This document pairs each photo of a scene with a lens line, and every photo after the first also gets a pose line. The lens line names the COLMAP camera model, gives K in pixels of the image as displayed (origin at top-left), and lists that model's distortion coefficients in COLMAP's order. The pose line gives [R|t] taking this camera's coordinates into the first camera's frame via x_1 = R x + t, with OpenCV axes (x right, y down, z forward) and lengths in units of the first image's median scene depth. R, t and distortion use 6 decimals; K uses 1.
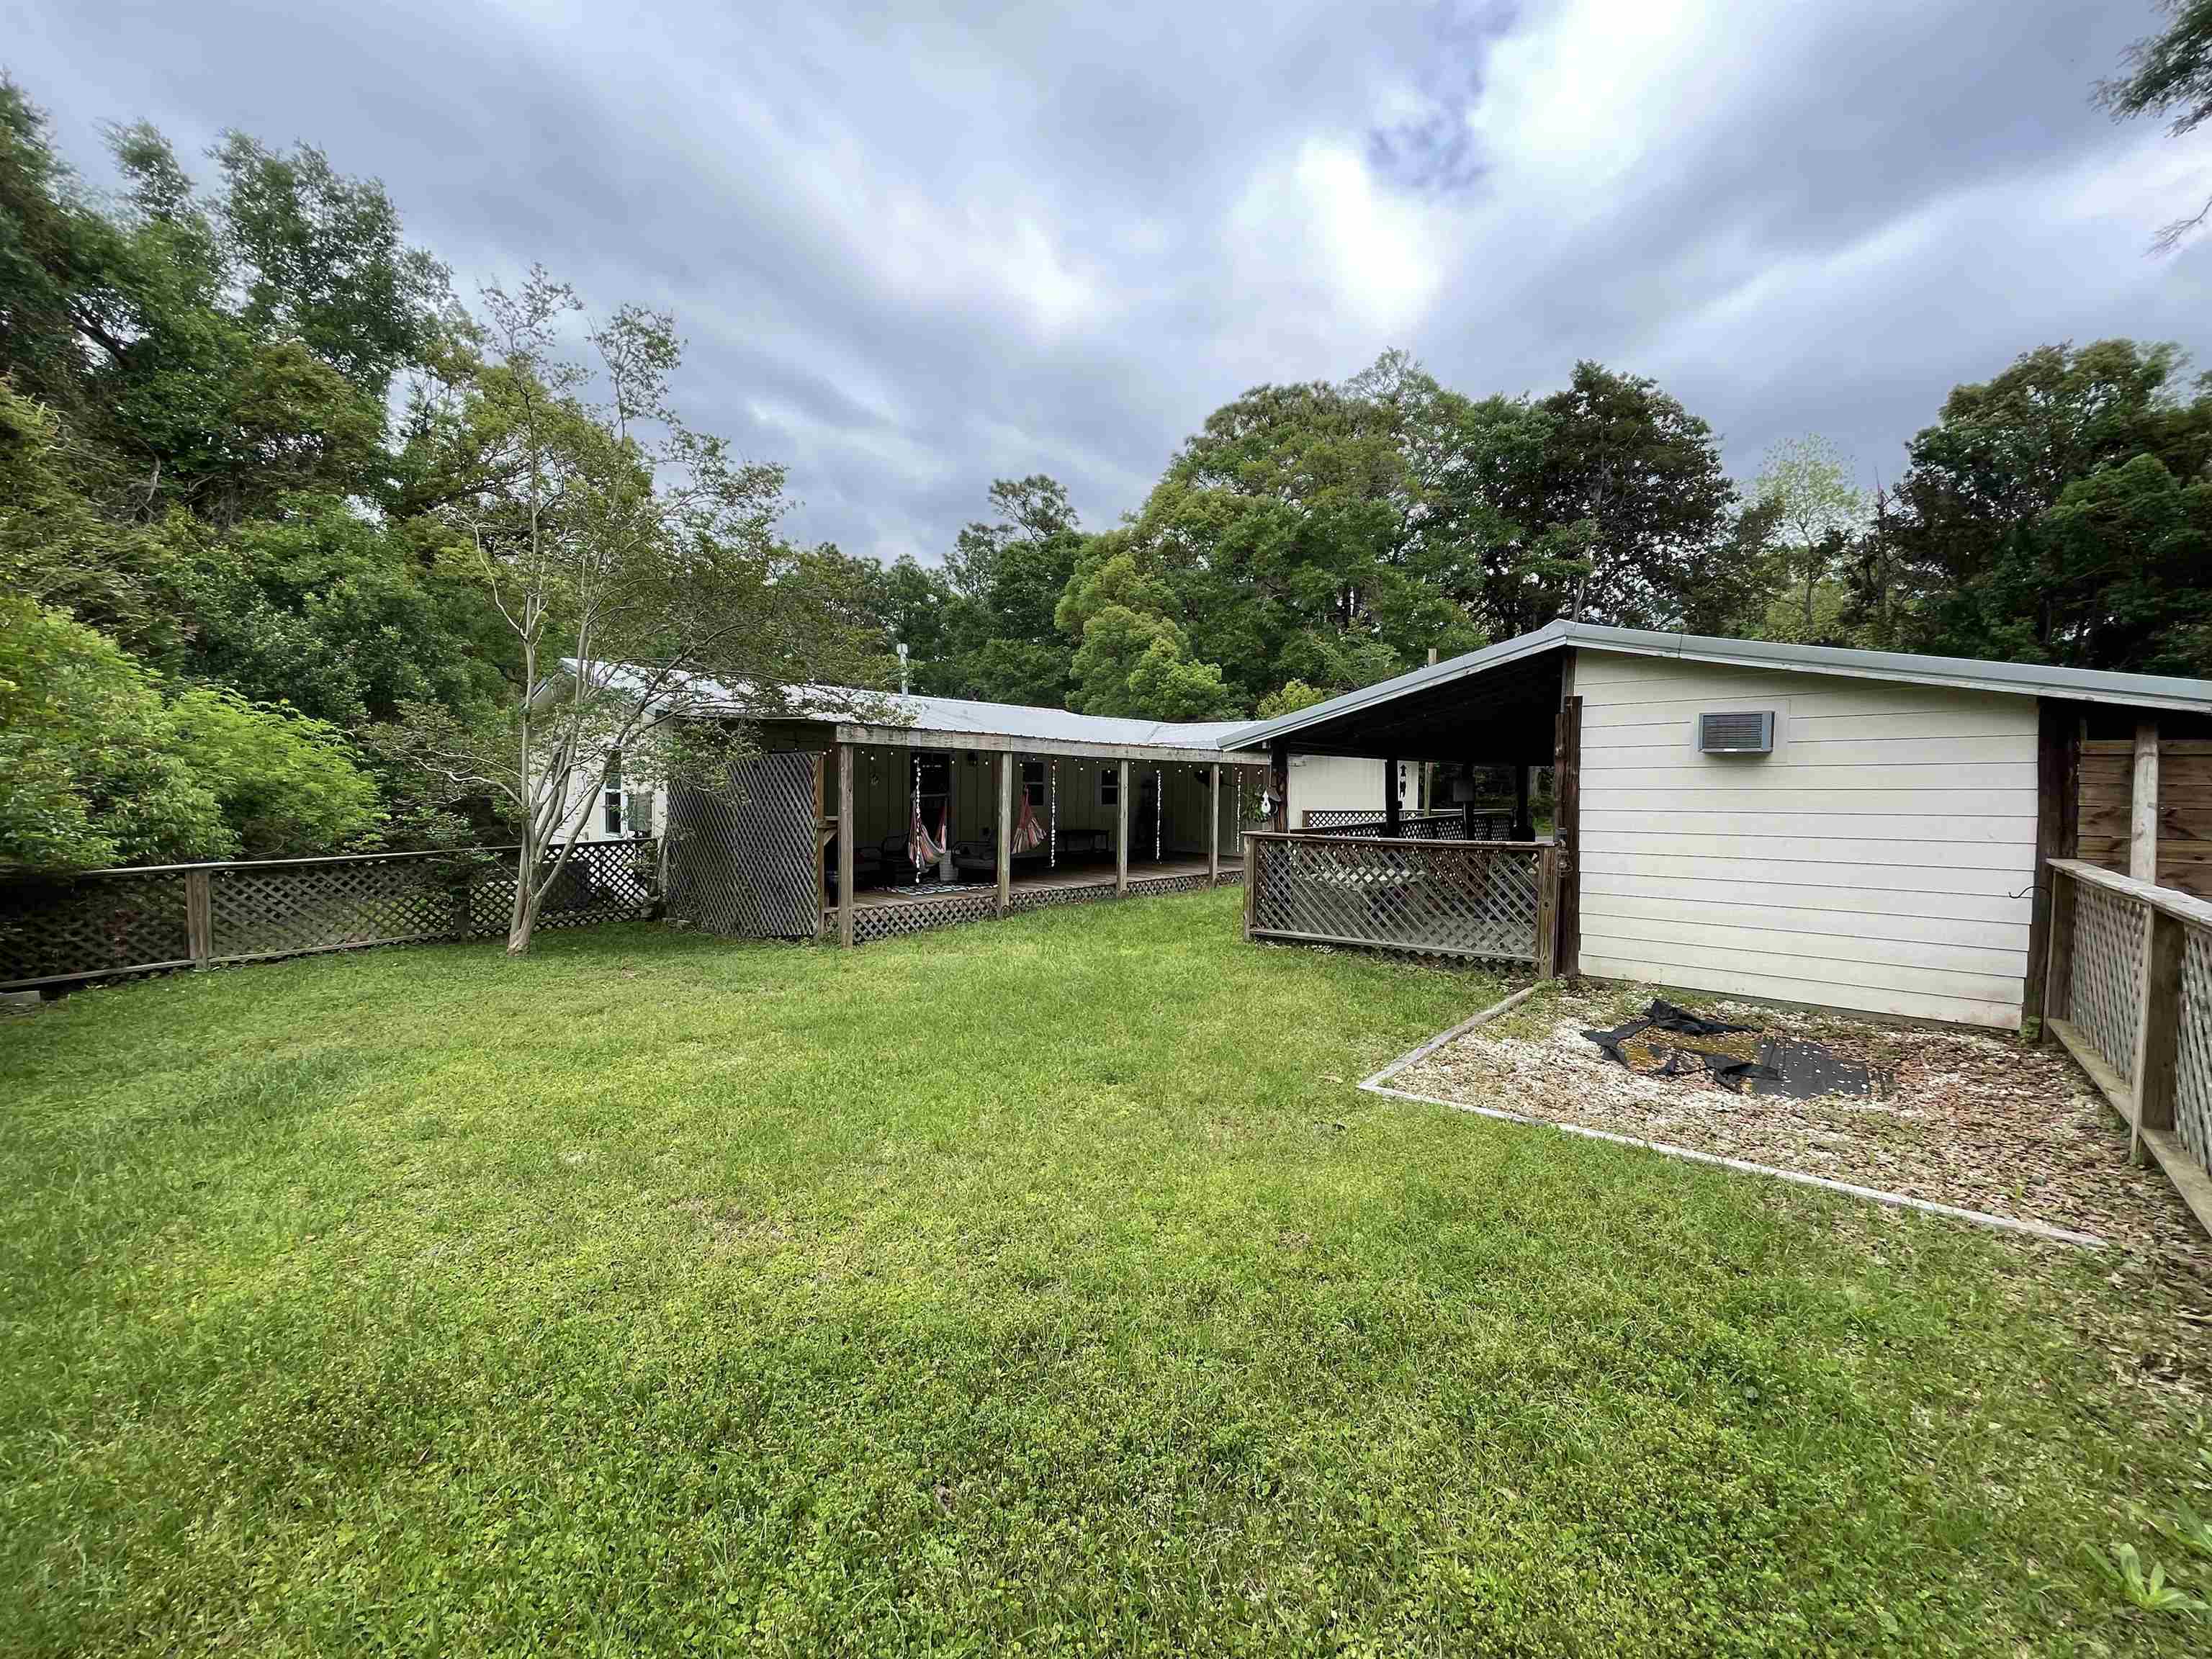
lens RADIAL K [[895.6, 0, 1096.3], [0, 895.6, 816.0], [0, 0, 1]] dist [-0.001177, -0.000307]
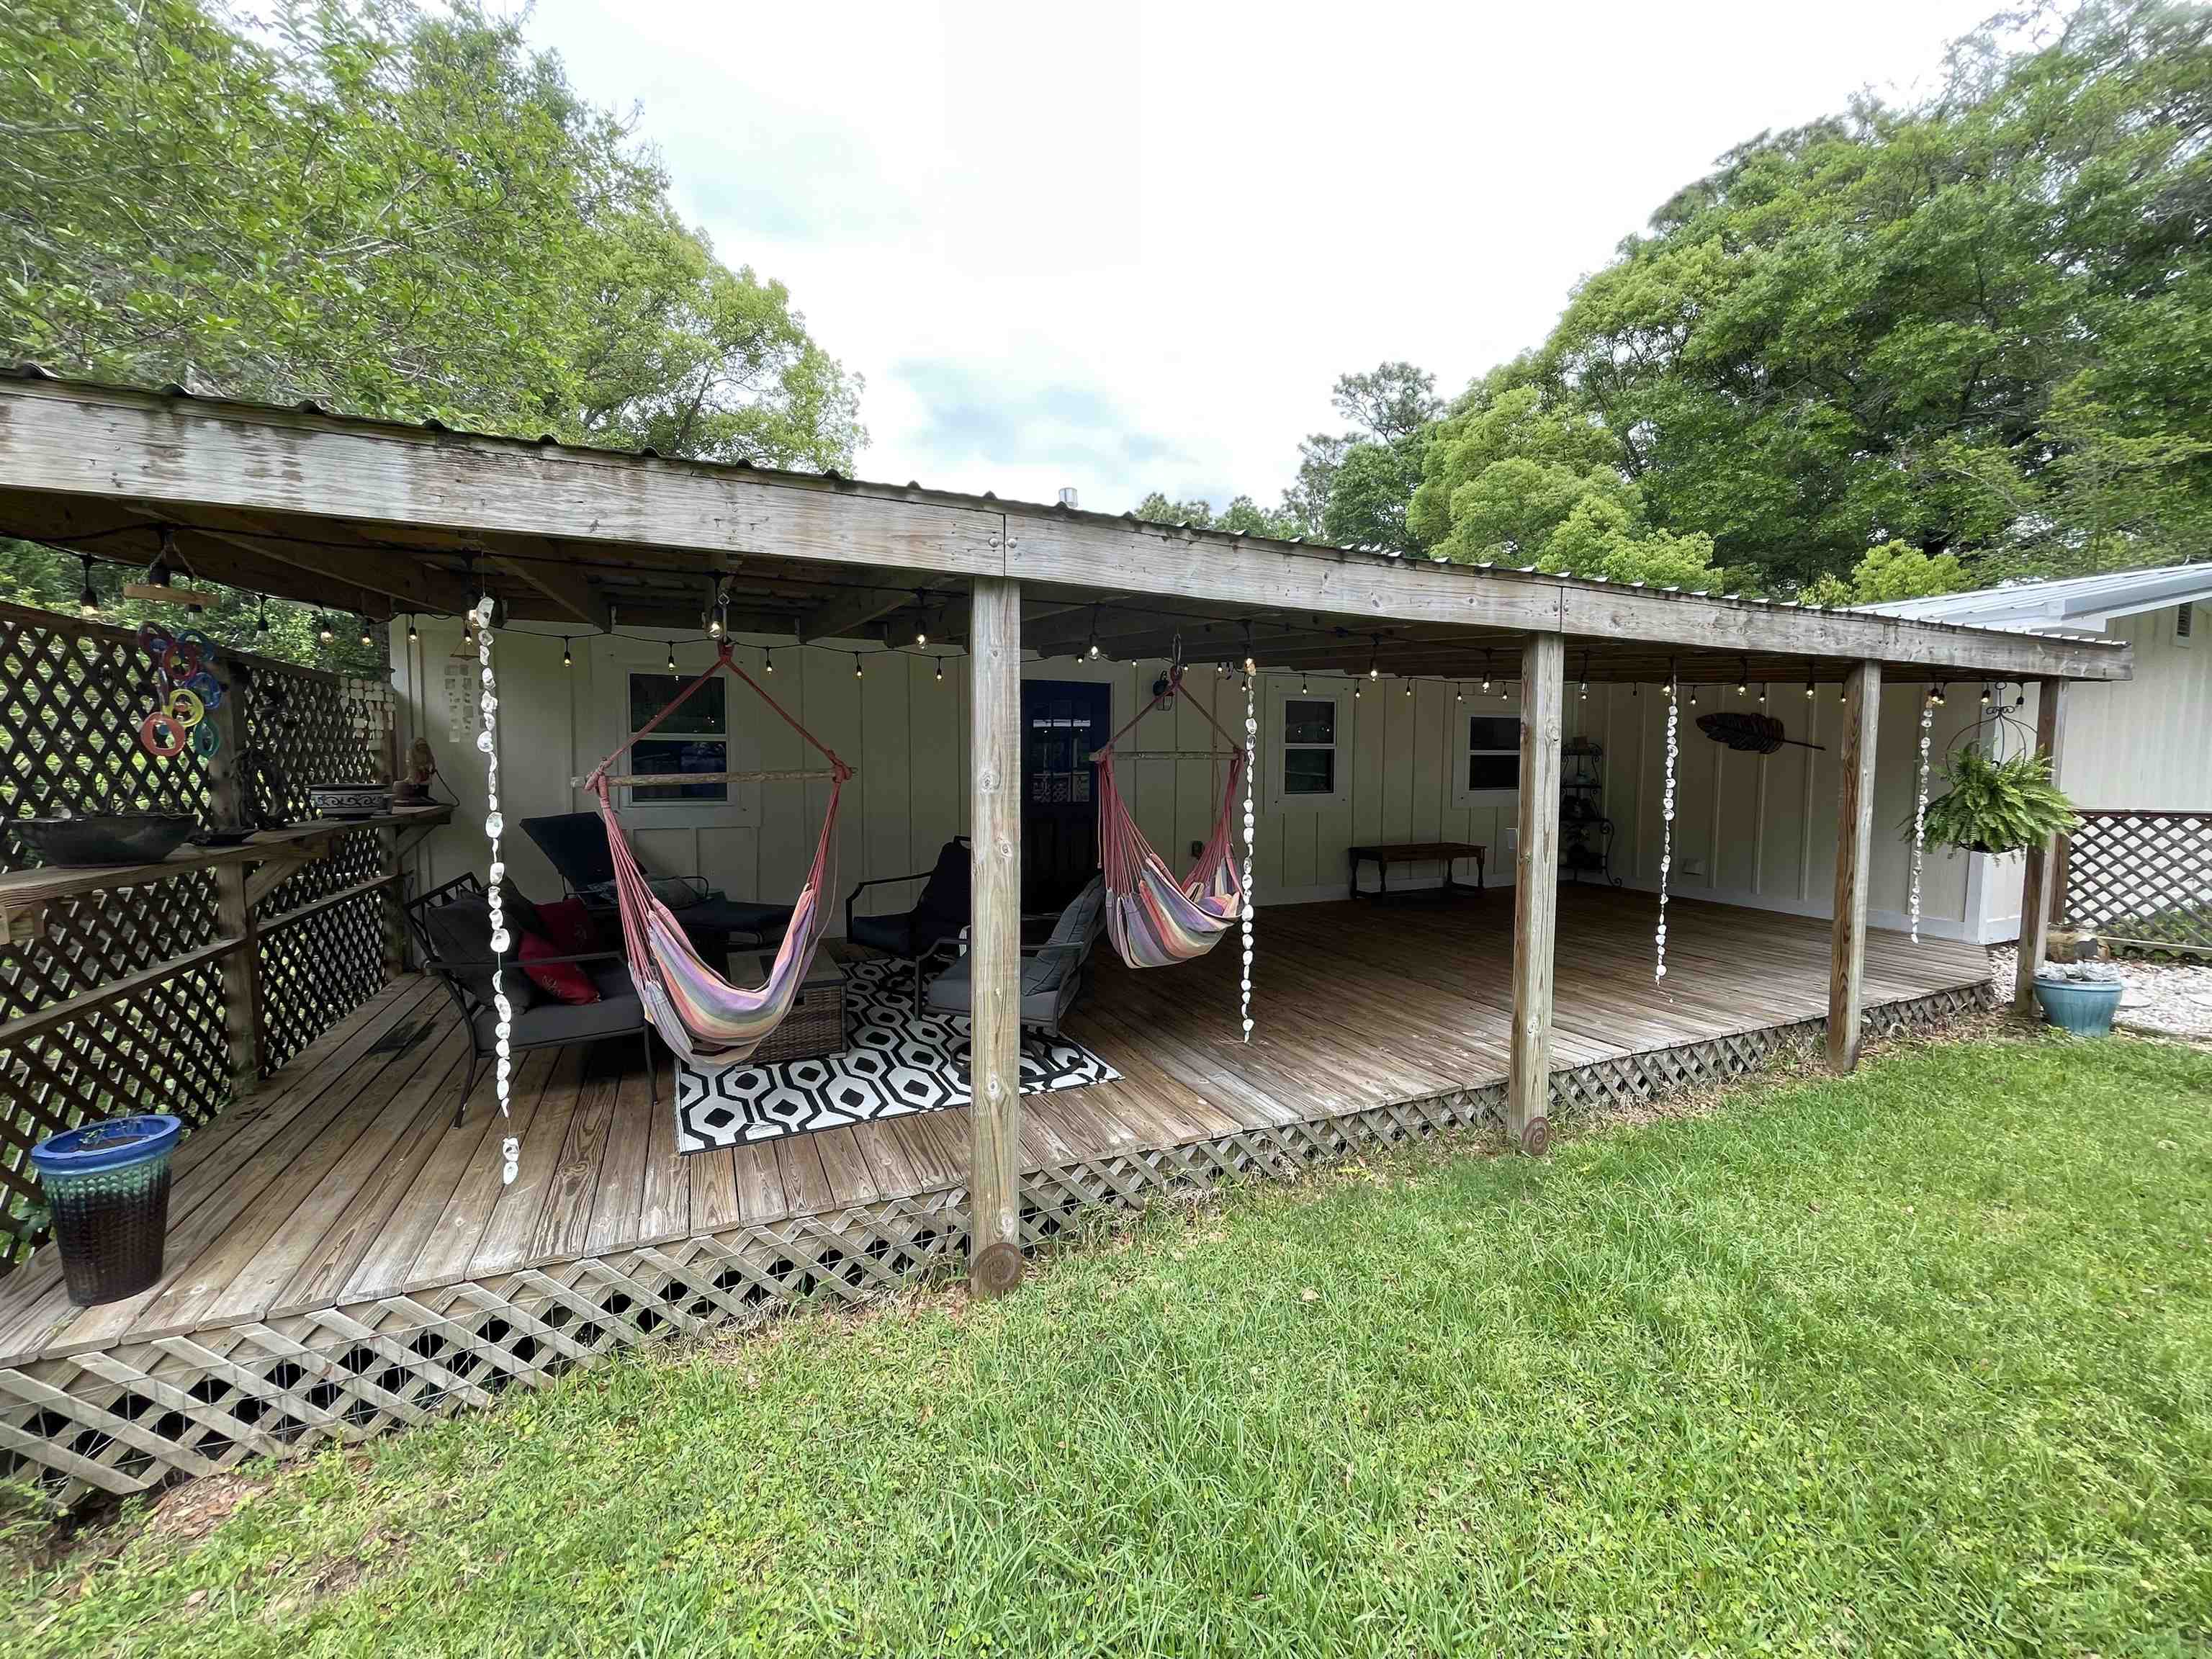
lens RADIAL K [[895.6, 0, 1098.4], [0, 895.6, 814.9], [0, 0, 1]] dist [-0.001177, -0.000307]
pose [[0.921619, 0.011469, -0.387926, 0.007892], [-0.001602, 0.999667, 0.025749, -0.011743], [0.388093, -0.023109, 0.921331, 0.504762]]
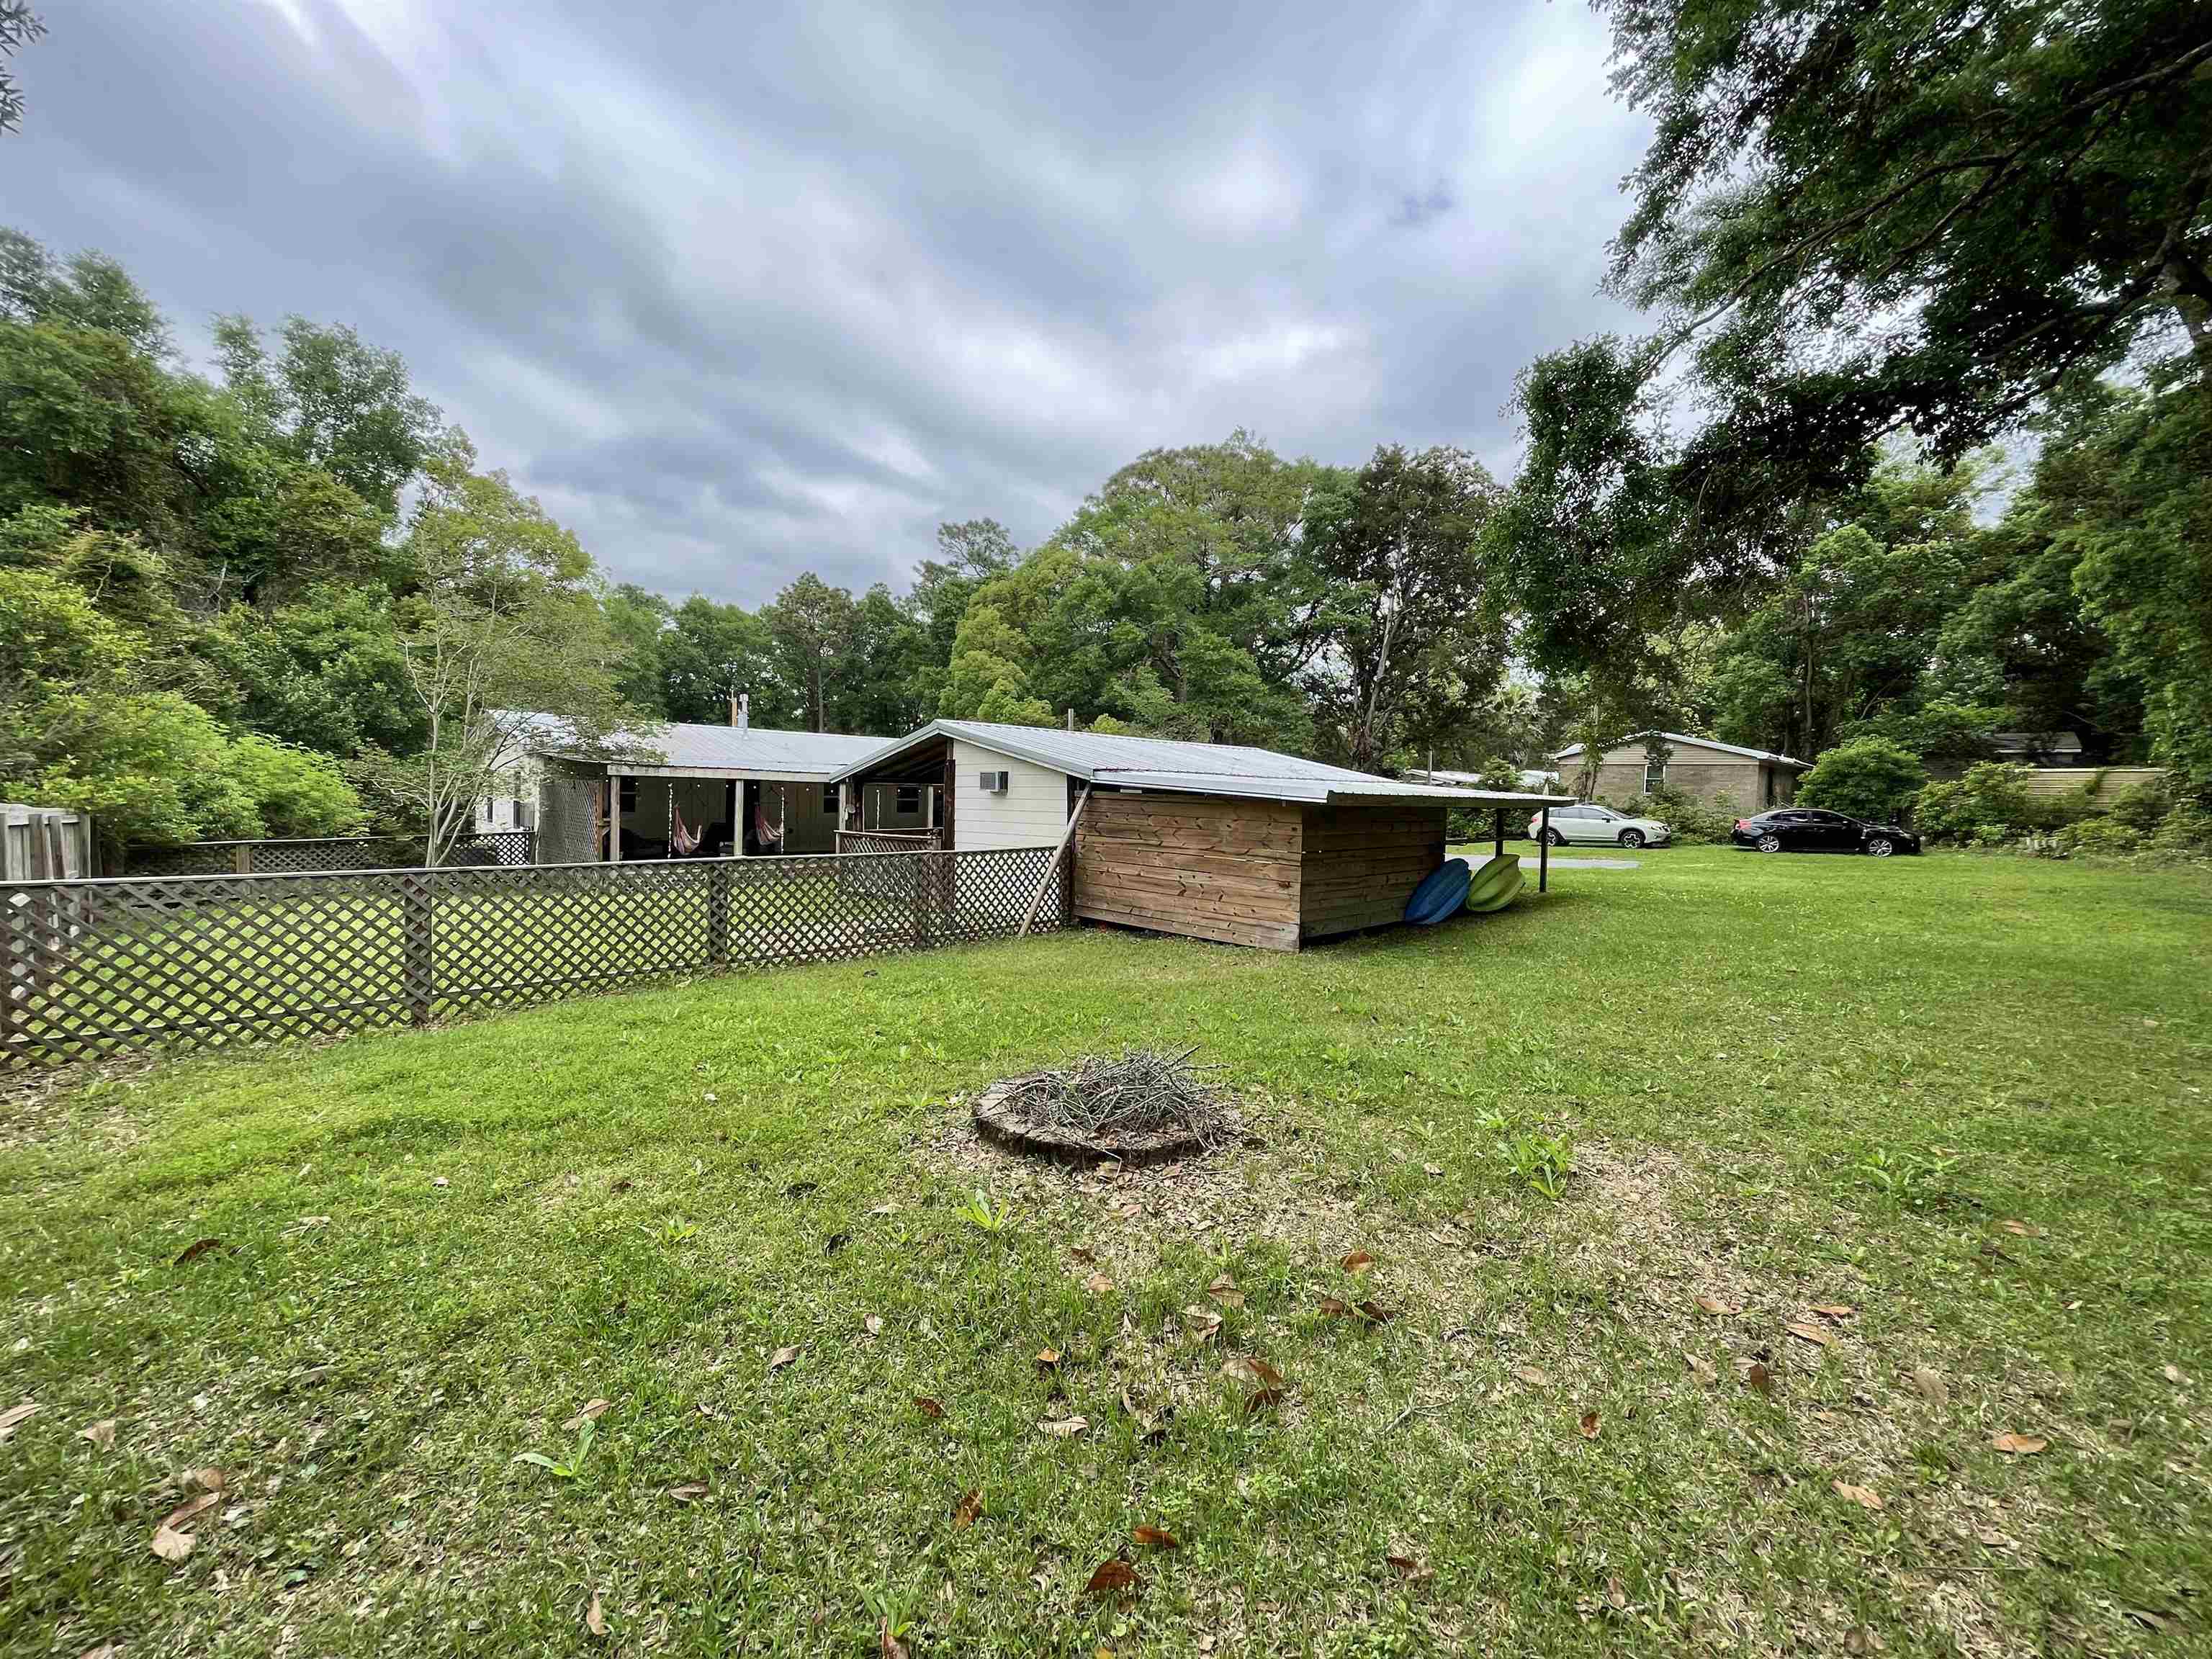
lens RADIAL K [[895.6, 0, 1100.3], [0, 895.6, 808.2], [0, 0, 1]] dist [-0.001177, -0.000307]
pose [[0.999498, 0.011187, -0.029641, 0.370704], [-0.011648, 0.999813, -0.015438, -0.001355], [0.029463, 0.015776, 0.999441, -0.359122]]
